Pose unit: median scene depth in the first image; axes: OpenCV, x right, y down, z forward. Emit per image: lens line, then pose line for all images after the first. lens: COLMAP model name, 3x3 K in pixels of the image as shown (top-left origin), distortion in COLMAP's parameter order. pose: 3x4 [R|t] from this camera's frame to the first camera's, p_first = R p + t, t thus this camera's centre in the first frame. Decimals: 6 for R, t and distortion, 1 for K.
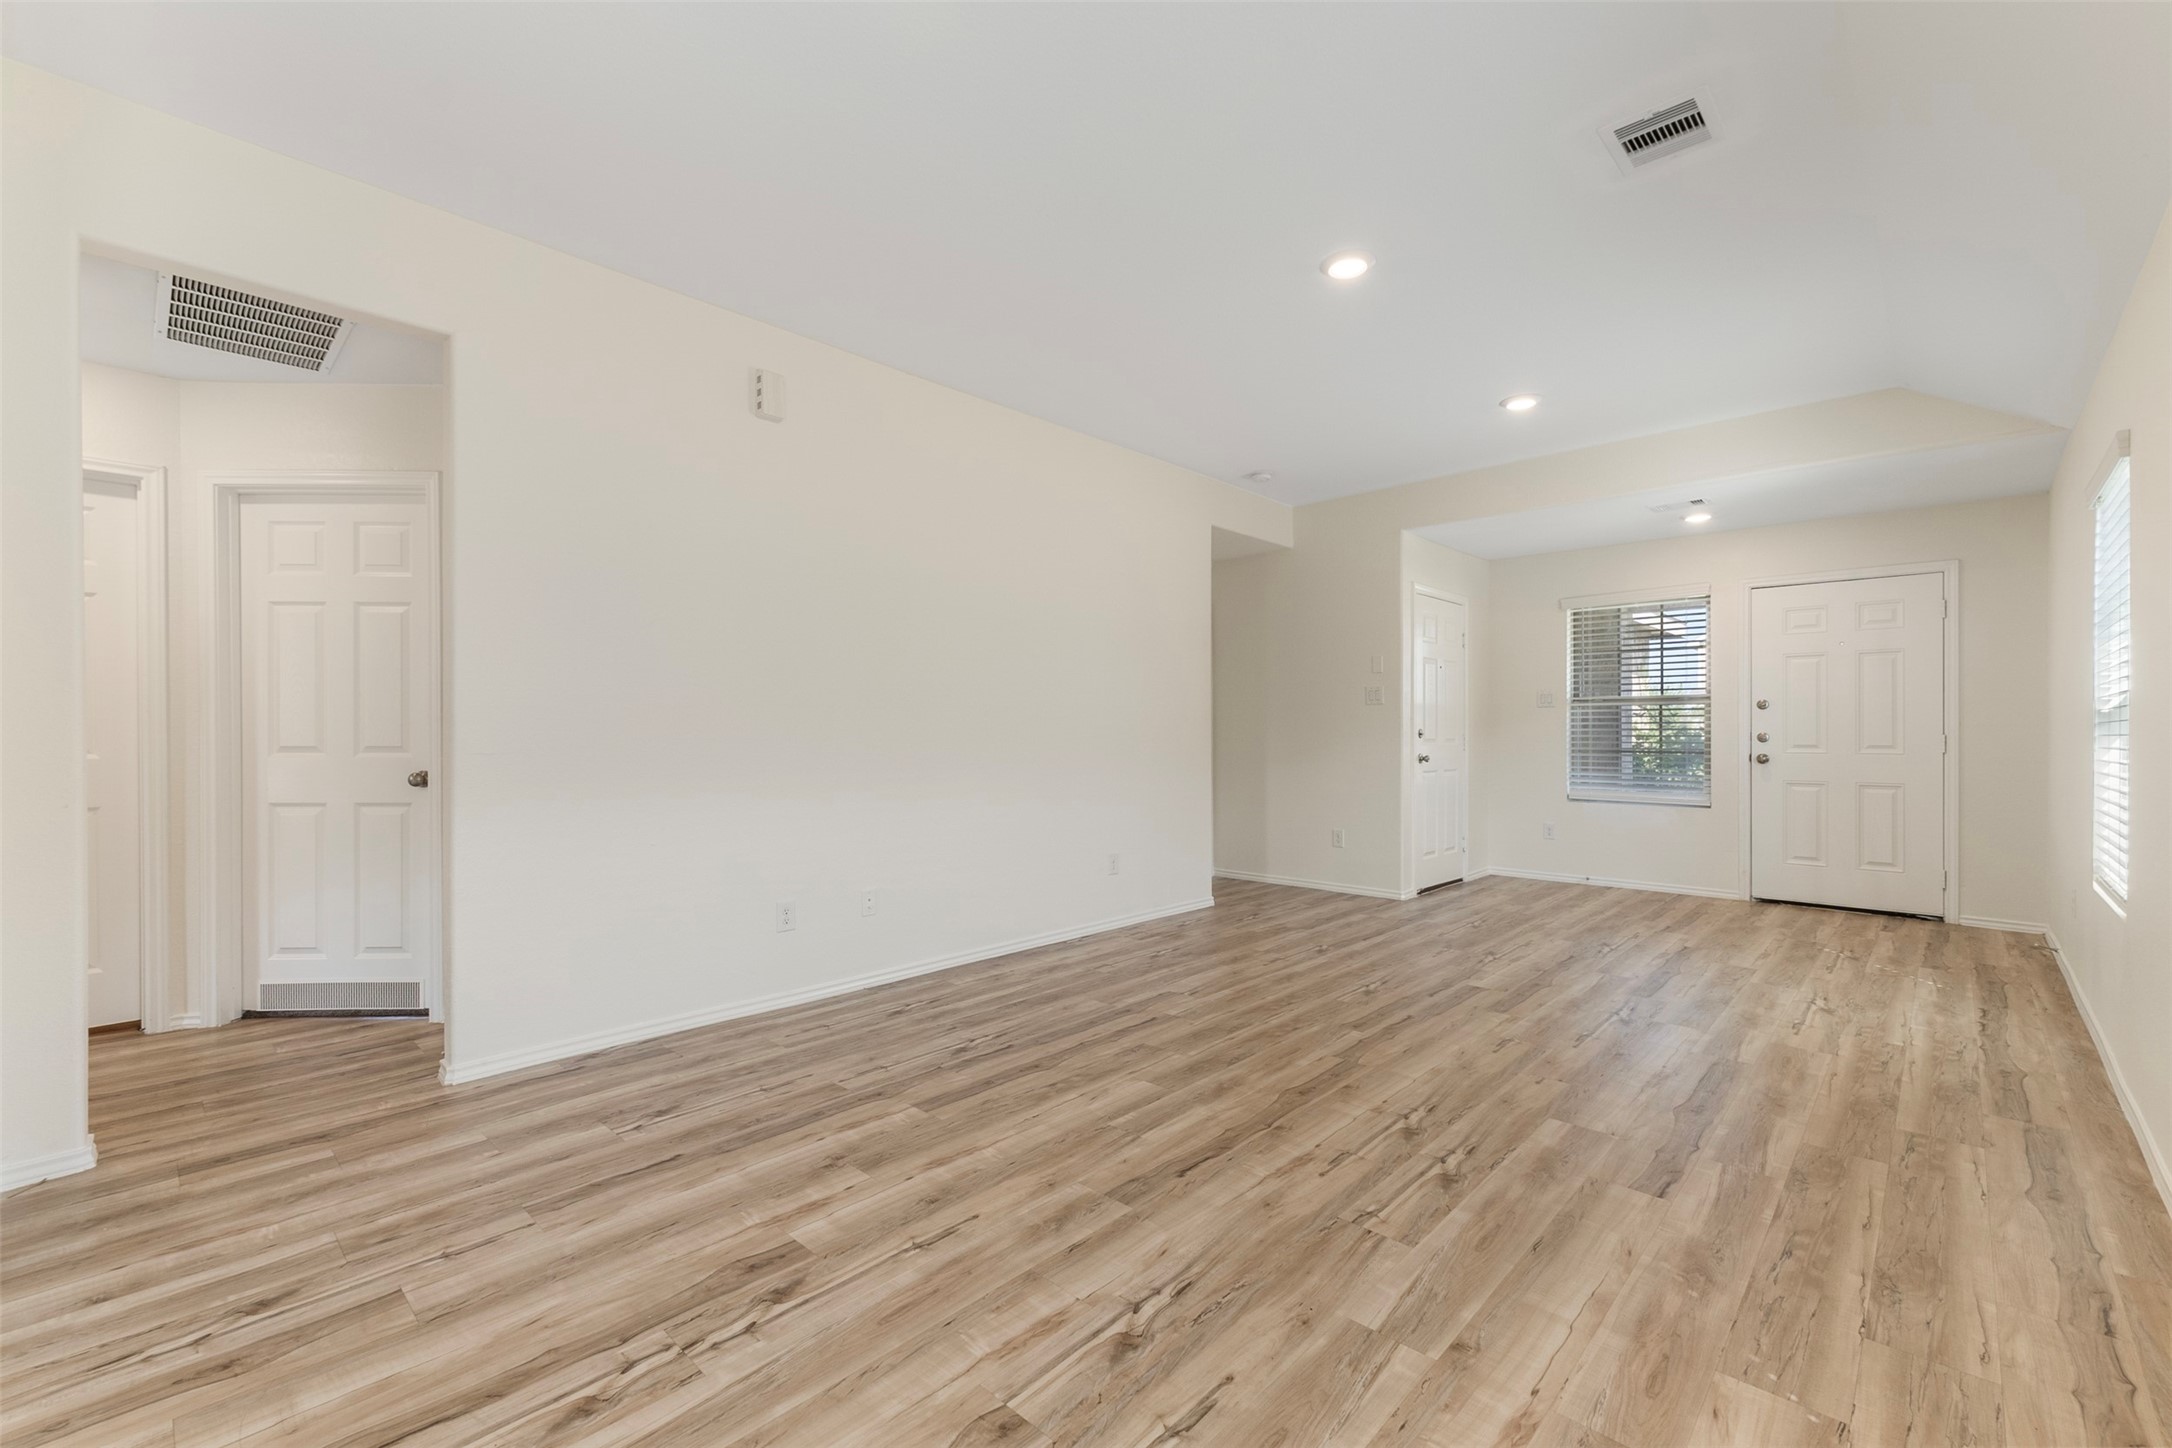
lens RADIAL K [[913.4, 0, 1078.5], [0, 913.4, 760.5], [0, 0, 1]] dist [0.007455, -0.002121]
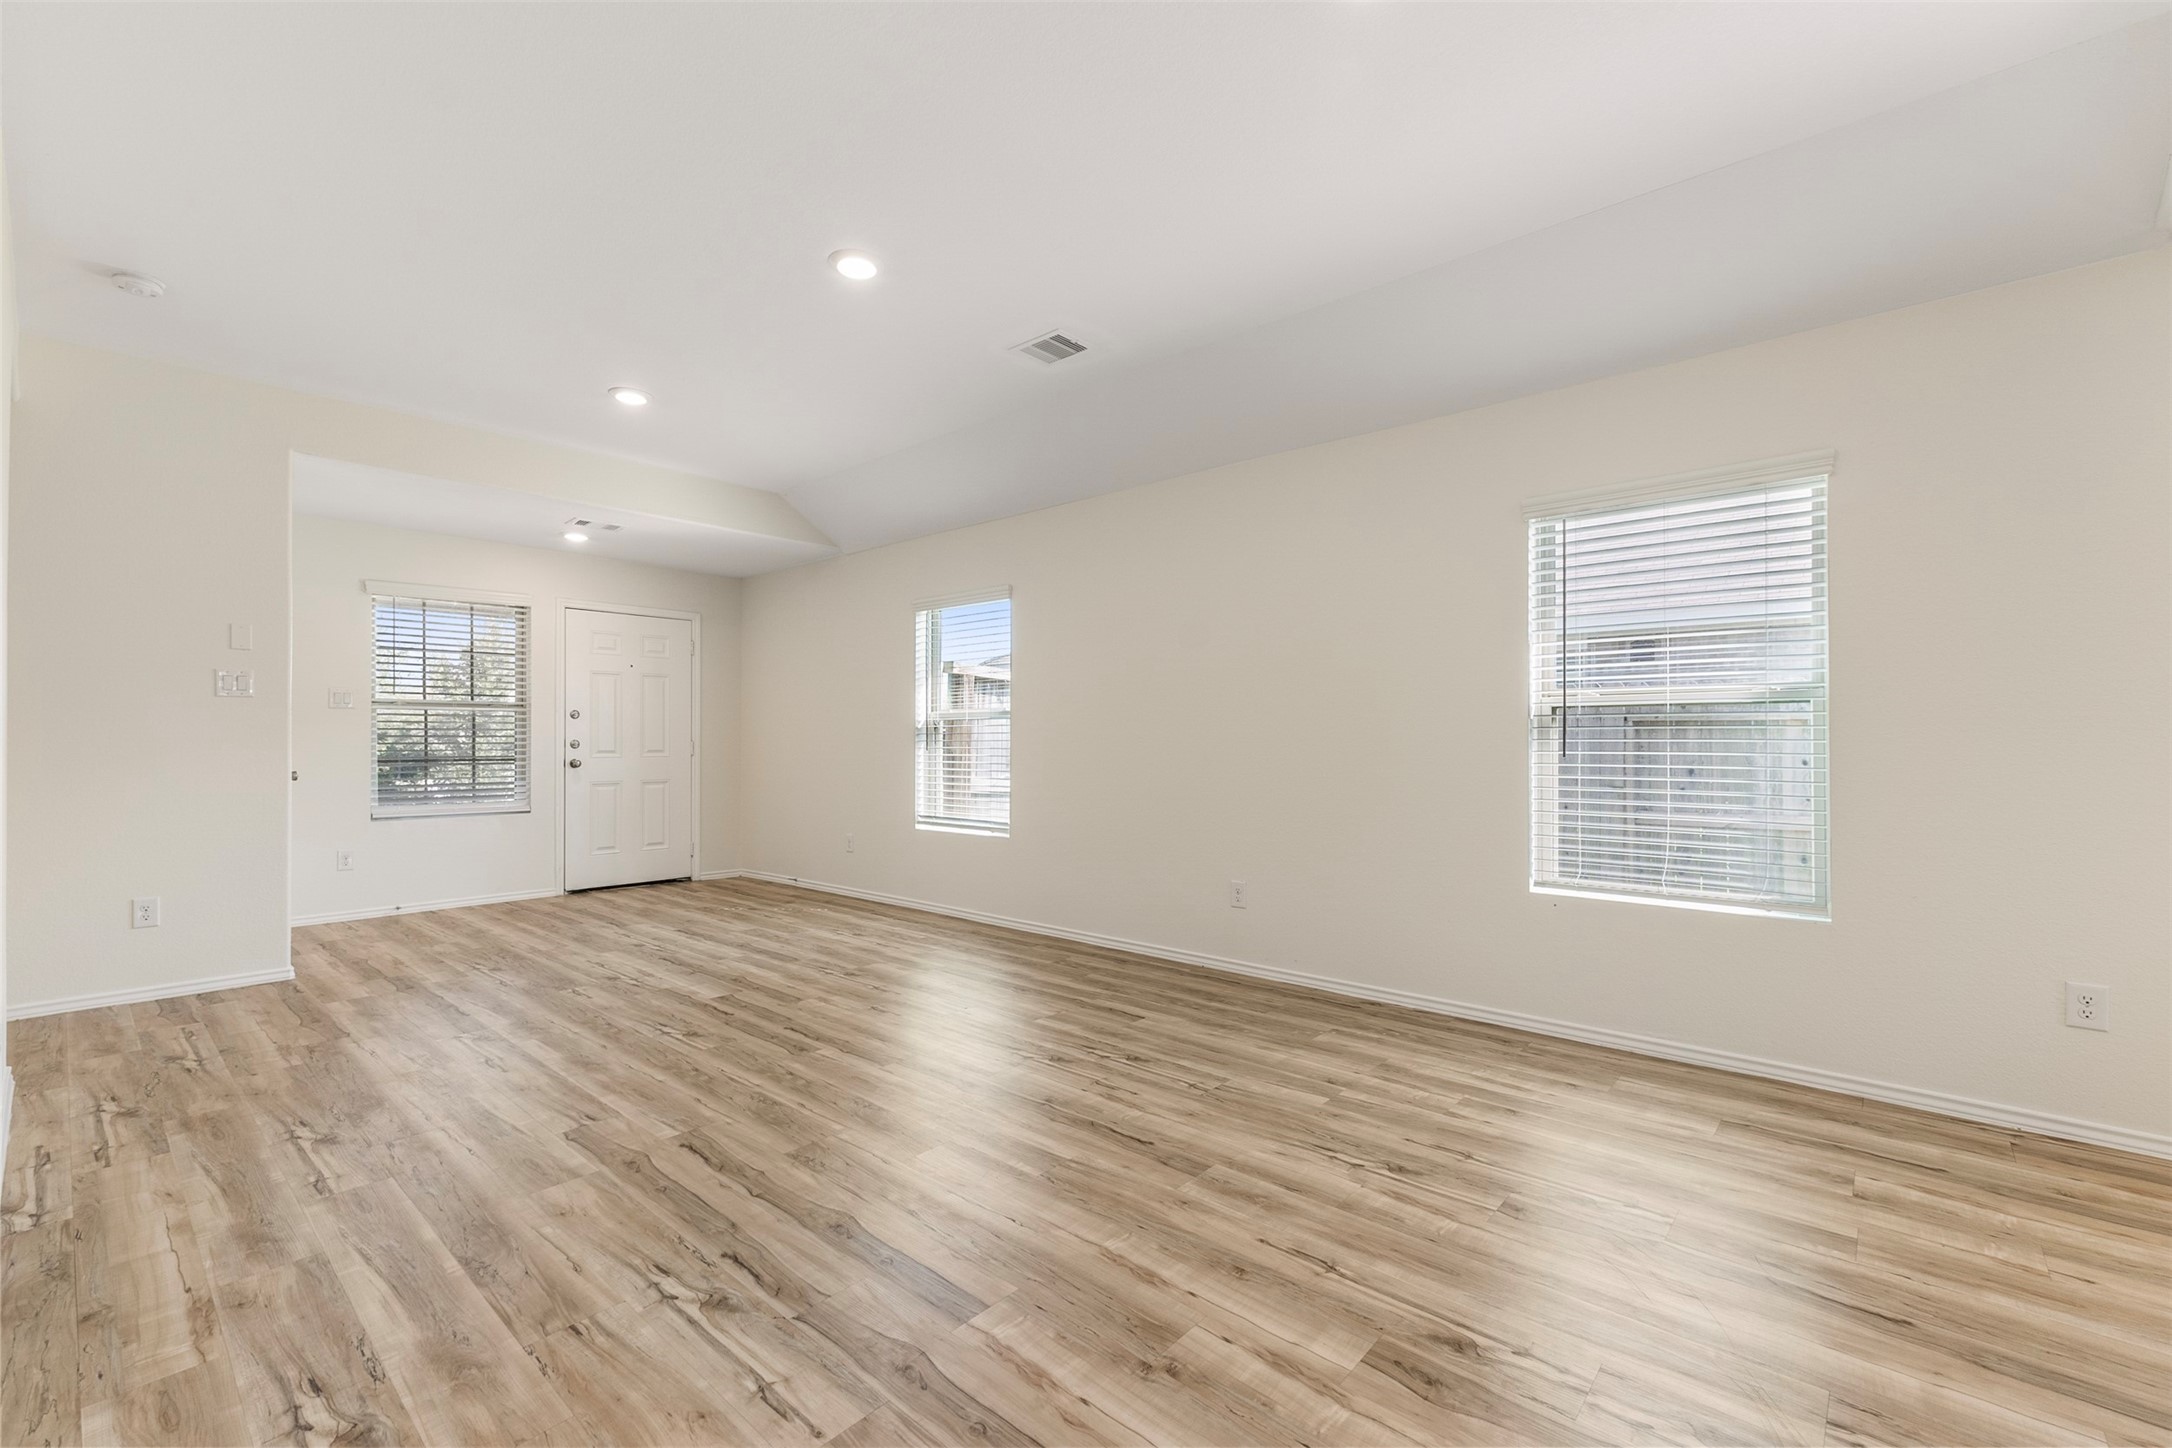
lens RADIAL K [[913.4, 0, 1079.6], [0, 913.4, 729.6], [0, 0, 1]] dist [0.007455, -0.002121]
pose [[-0.033446, 0.012370, 0.999364, -0.651619], [0.029055, 0.999513, -0.011399, -0.020719], [-0.999018, 0.028655, -0.033790, 0.731601]]
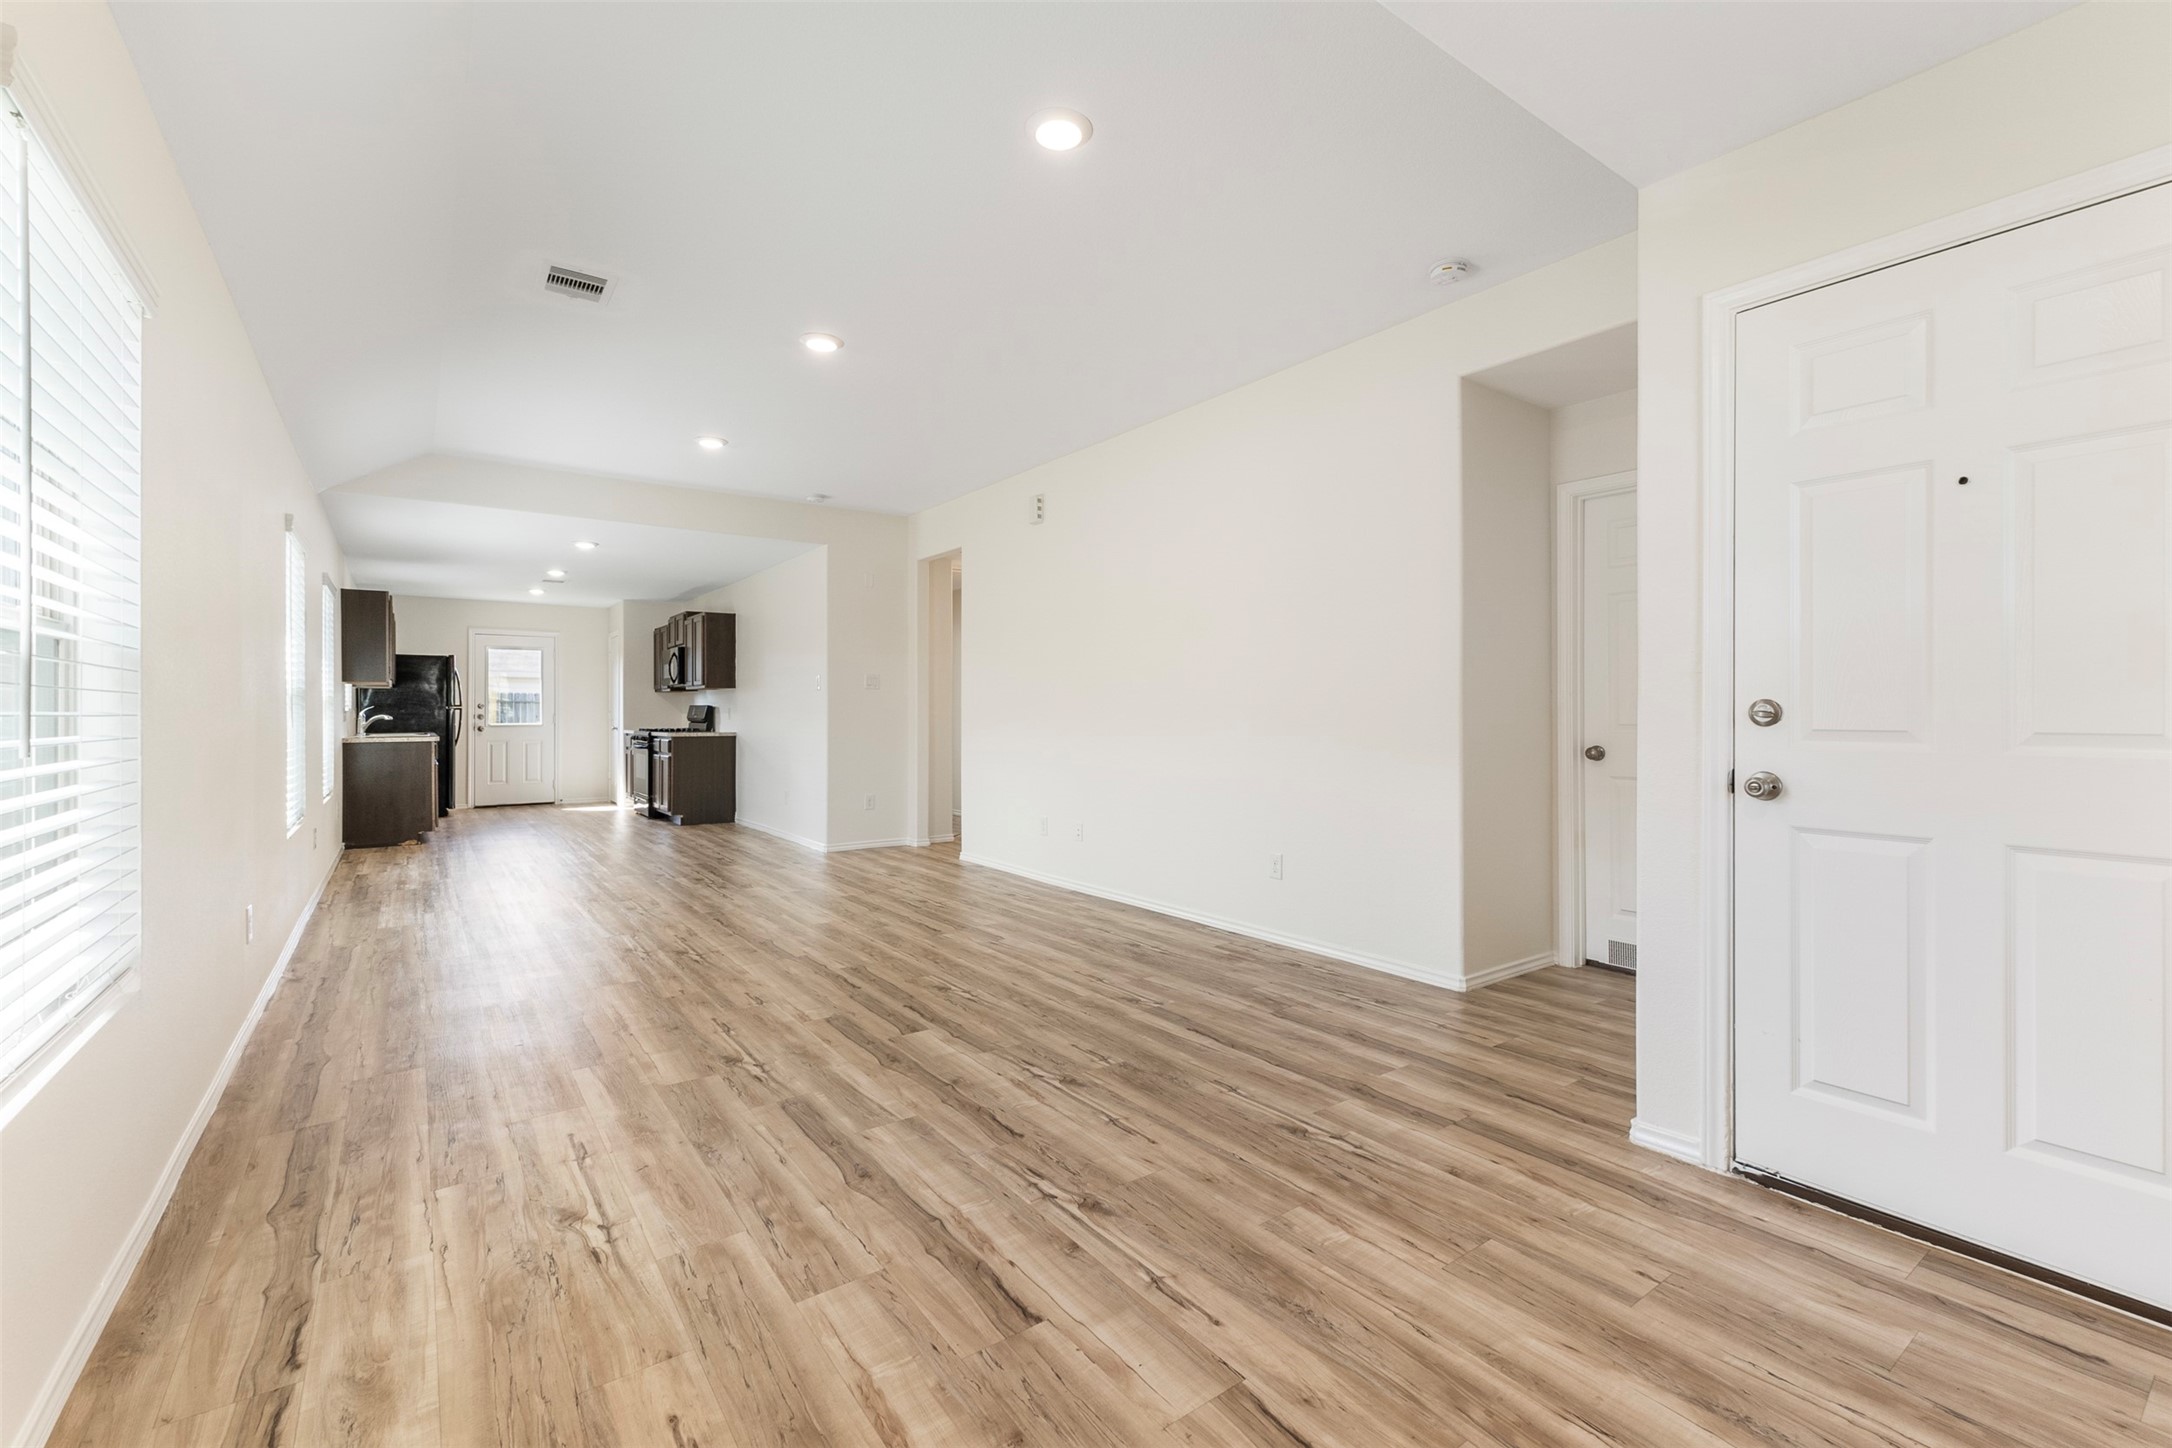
lens RADIAL K [[913.4, 0, 1084.5], [0, 913.4, 734.8], [0, 0, 1]] dist [0.007455, -0.002121]
pose [[-0.173603, 0.022855, -0.984551, 1.365729], [-0.029052, 0.999177, 0.028317, -0.043208], [0.984387, 0.033519, -0.172796, 1.462056]]
